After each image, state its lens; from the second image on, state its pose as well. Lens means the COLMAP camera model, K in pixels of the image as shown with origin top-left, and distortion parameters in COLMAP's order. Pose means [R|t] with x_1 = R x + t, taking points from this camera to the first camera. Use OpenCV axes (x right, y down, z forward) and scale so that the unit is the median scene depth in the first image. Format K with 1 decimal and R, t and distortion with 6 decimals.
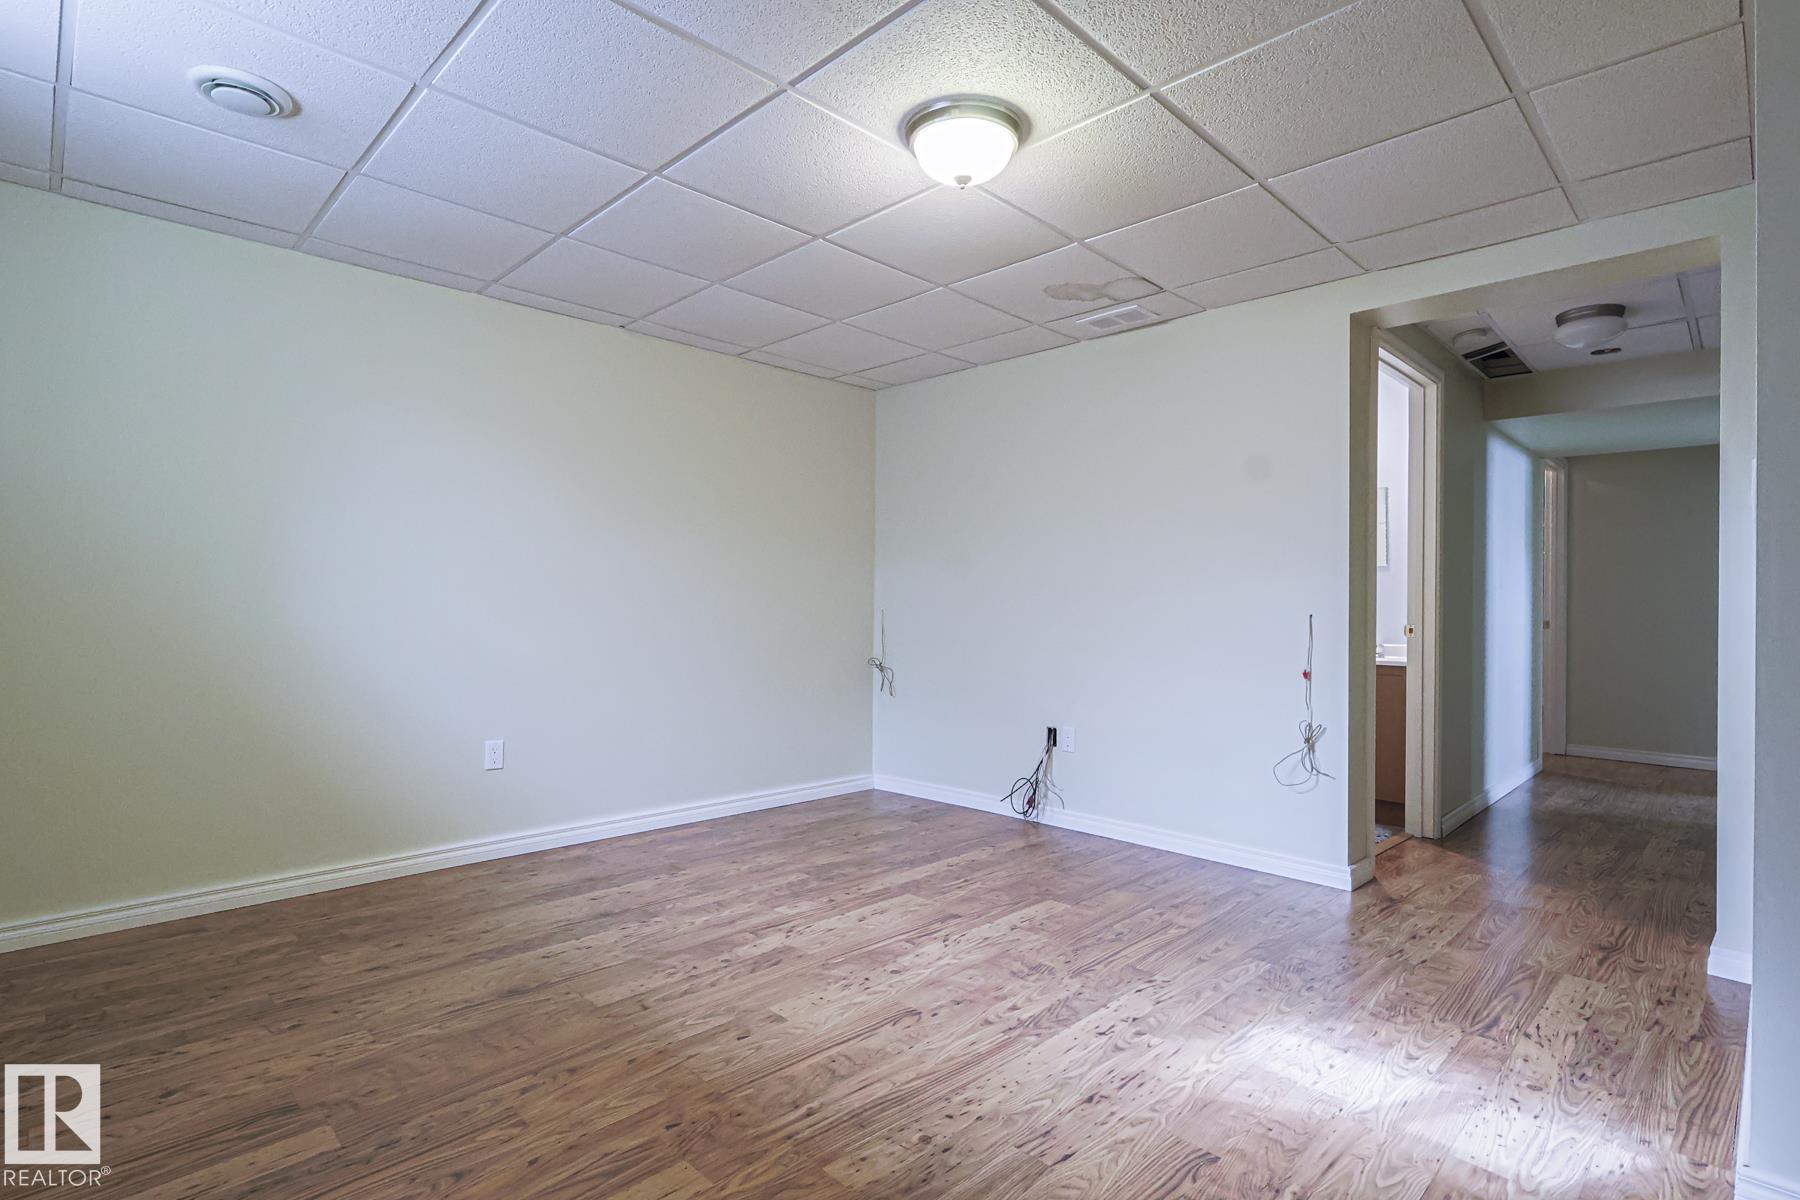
lens RADIAL K [[889.1, 0, 897.8], [0, 889.1, 600.7], [0, 0, 1]] dist [0.002541, 0.002273]
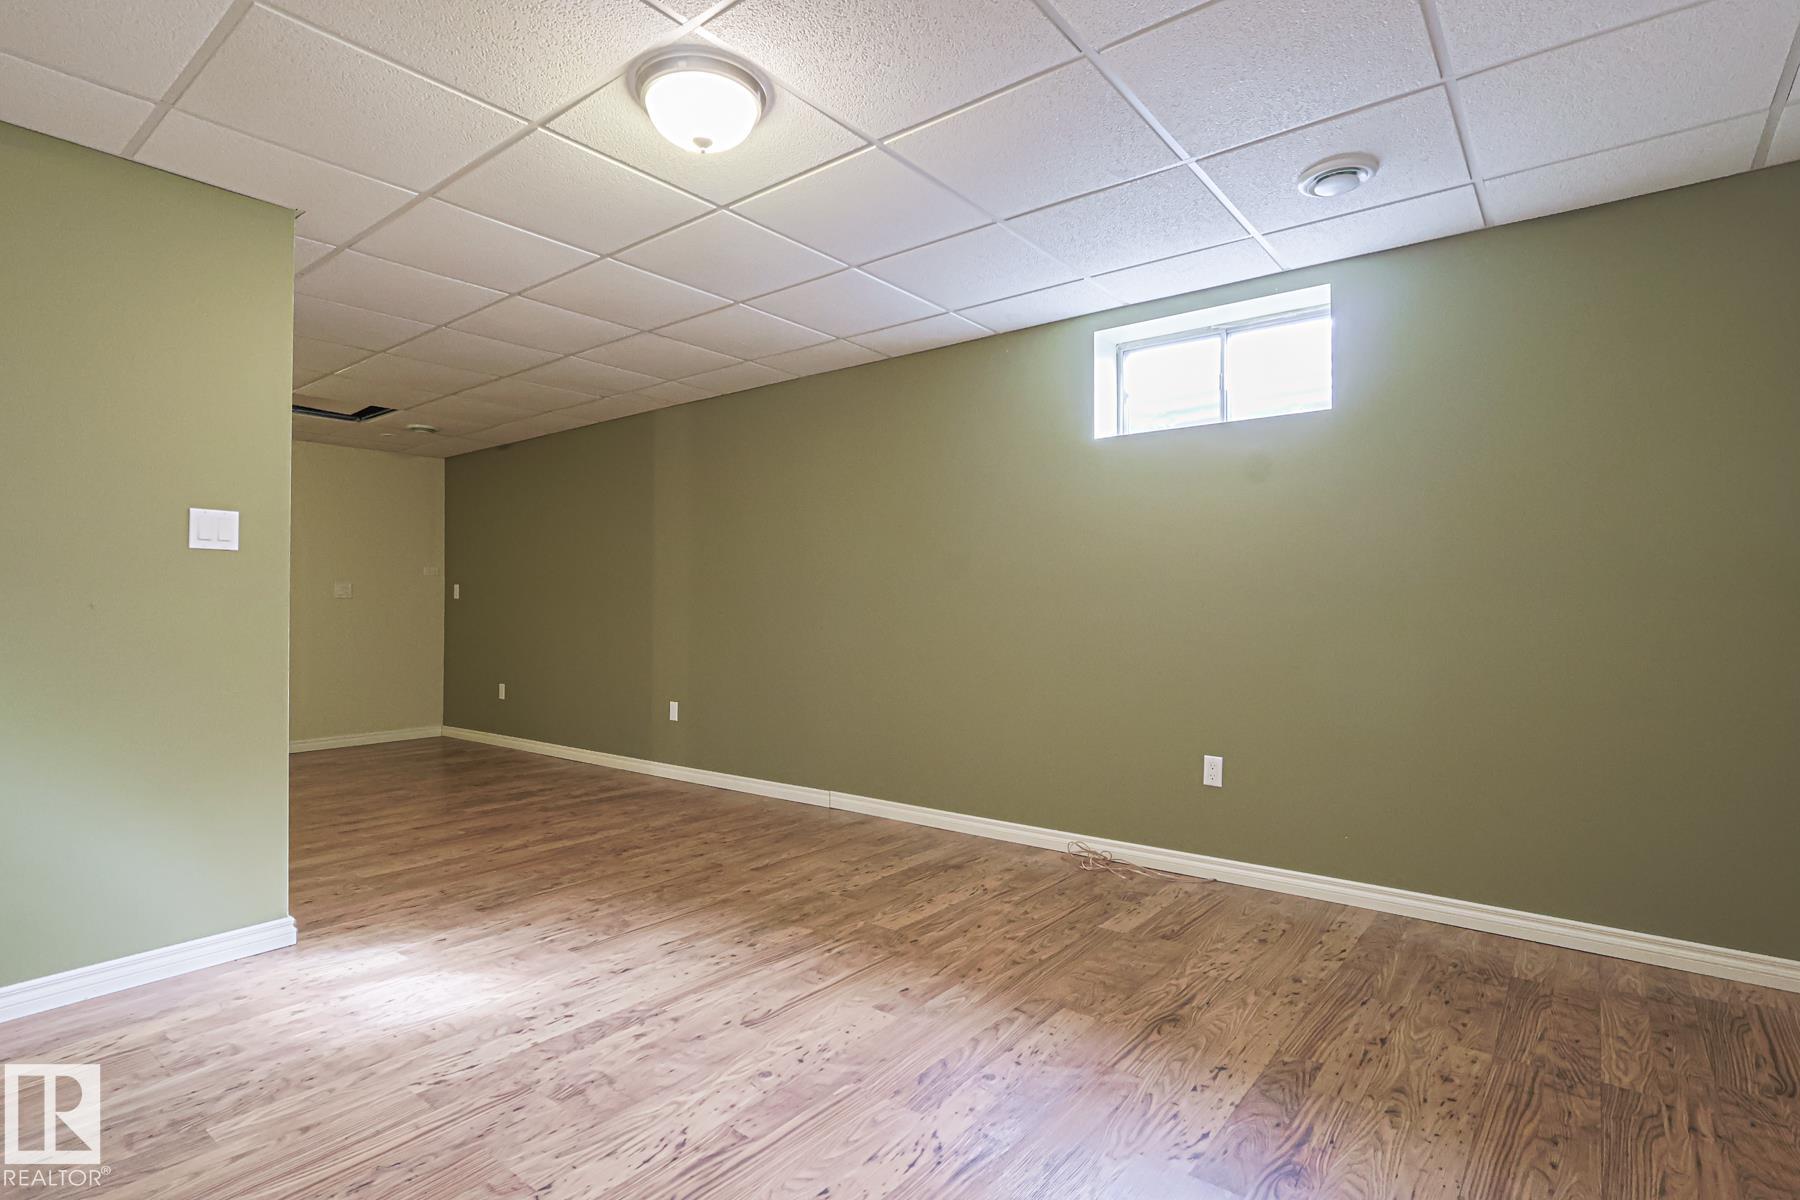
lens RADIAL K [[889.1, 0, 889.4], [0, 889.1, 581.2], [0, 0, 1]] dist [0.002541, 0.002273]
pose [[-0.993674, -0.013694, -0.111462, -0.020227], [-0.009787, 0.999321, -0.035524, 0.009979], [0.111872, -0.034208, -0.993134, 2.023833]]
